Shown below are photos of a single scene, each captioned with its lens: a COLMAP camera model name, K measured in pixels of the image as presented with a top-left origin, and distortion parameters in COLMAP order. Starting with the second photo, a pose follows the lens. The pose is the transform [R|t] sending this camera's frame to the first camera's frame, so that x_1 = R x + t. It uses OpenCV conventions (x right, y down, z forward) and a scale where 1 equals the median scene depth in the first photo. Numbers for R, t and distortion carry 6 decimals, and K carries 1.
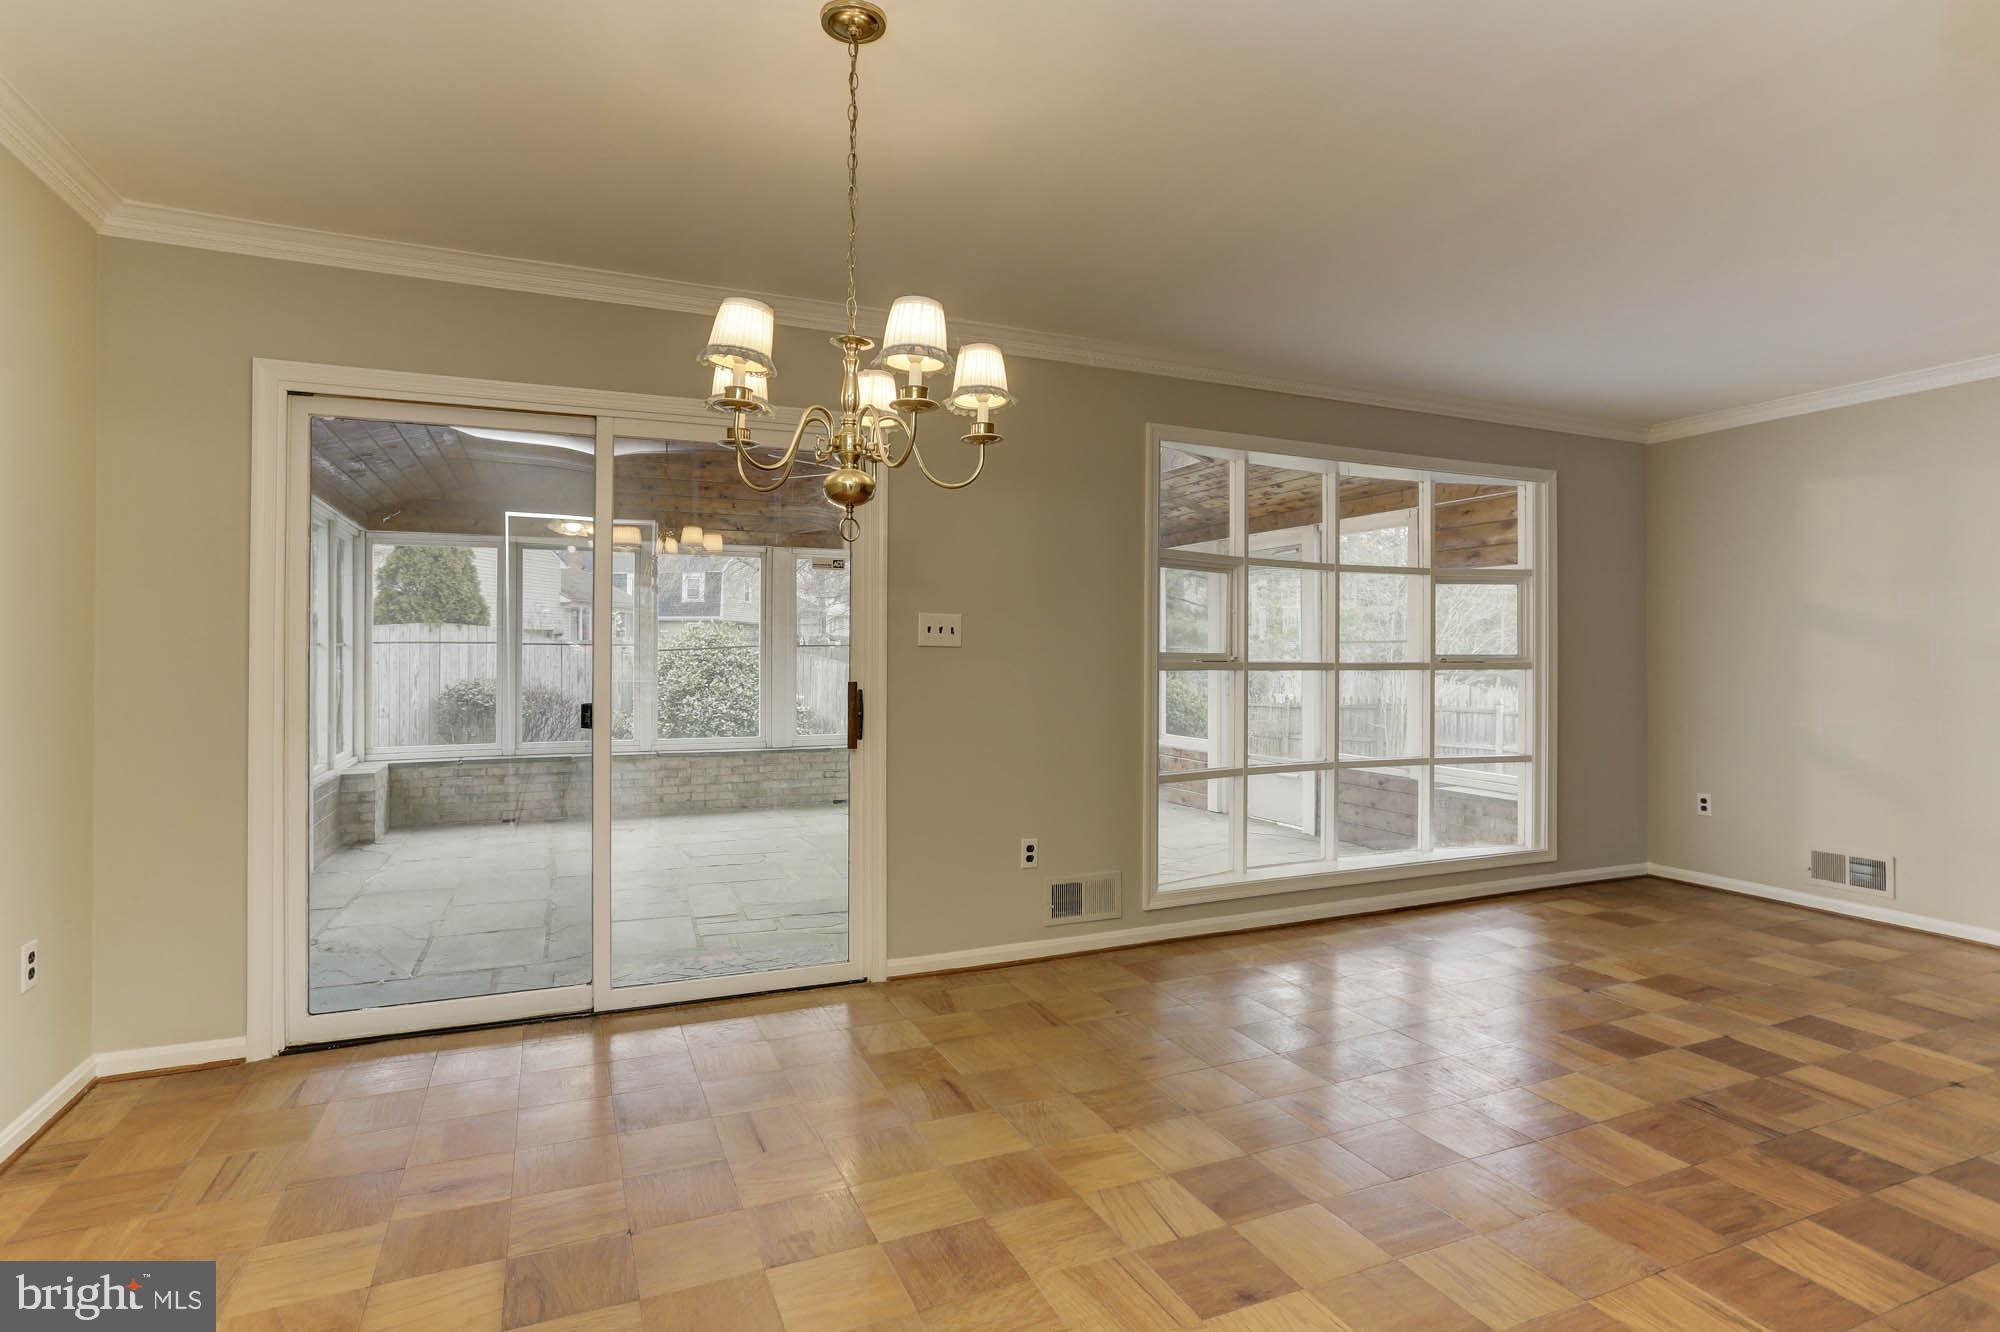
lens RADIAL K [[990.0, 0, 991.4], [0, 990.0, 637.1], [0, 0, 1]] dist [-0.058780, 0.033354]
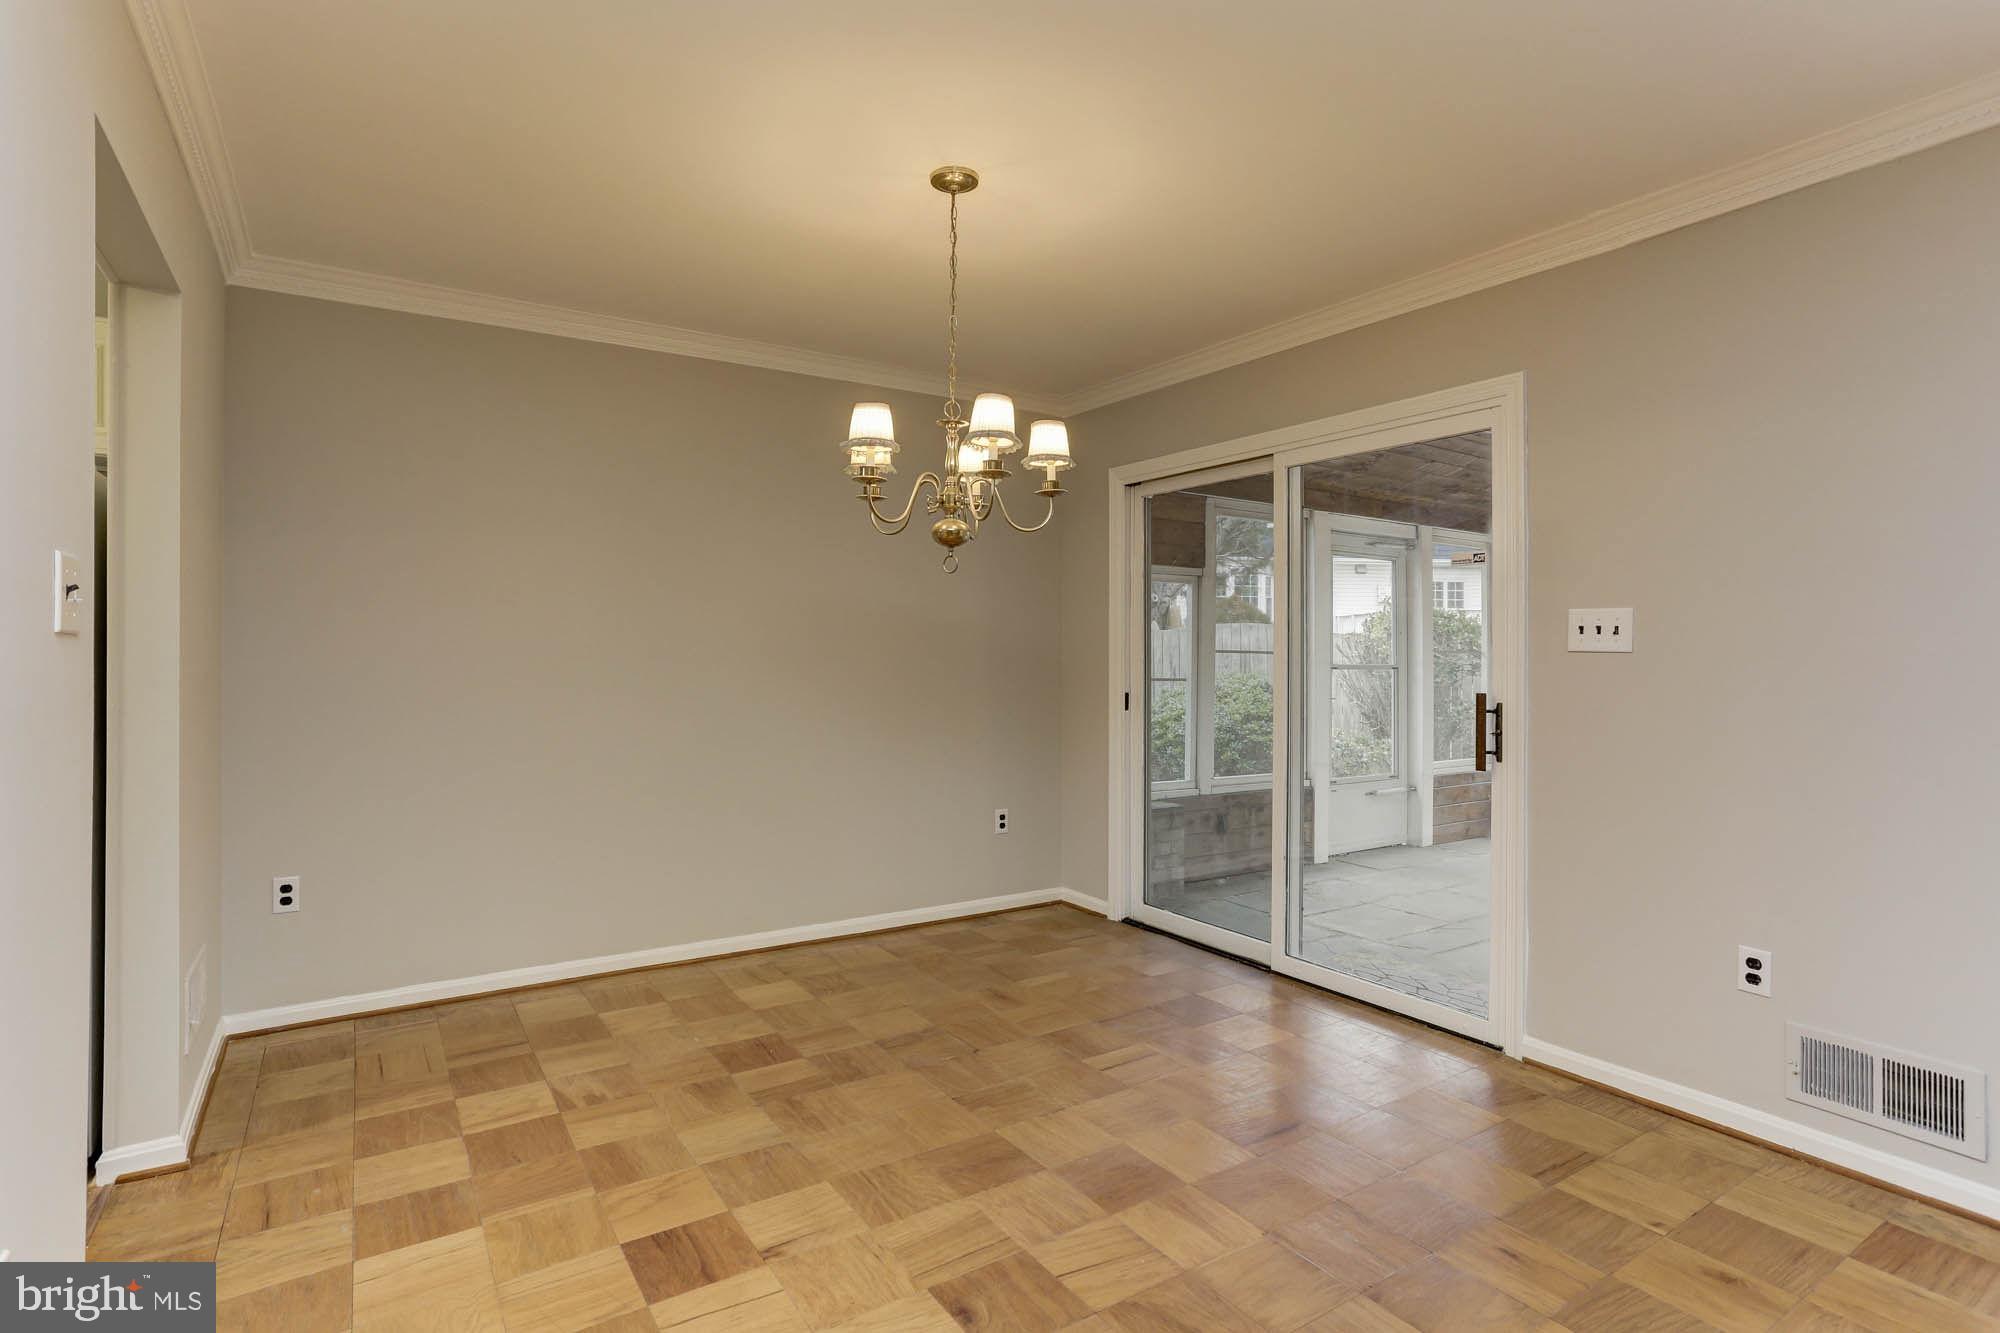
lens RADIAL K [[988.5, 0, 1001.5], [0, 988.5, 649.2], [0, 0, 1]] dist [-0.048070, 0.033831]
pose [[0.182821, -0.007873, -0.983115, 0.638762], [0.009038, 0.999939, -0.006327, 0.008609], [0.983105, -0.007729, 0.182881, 0.444779]]
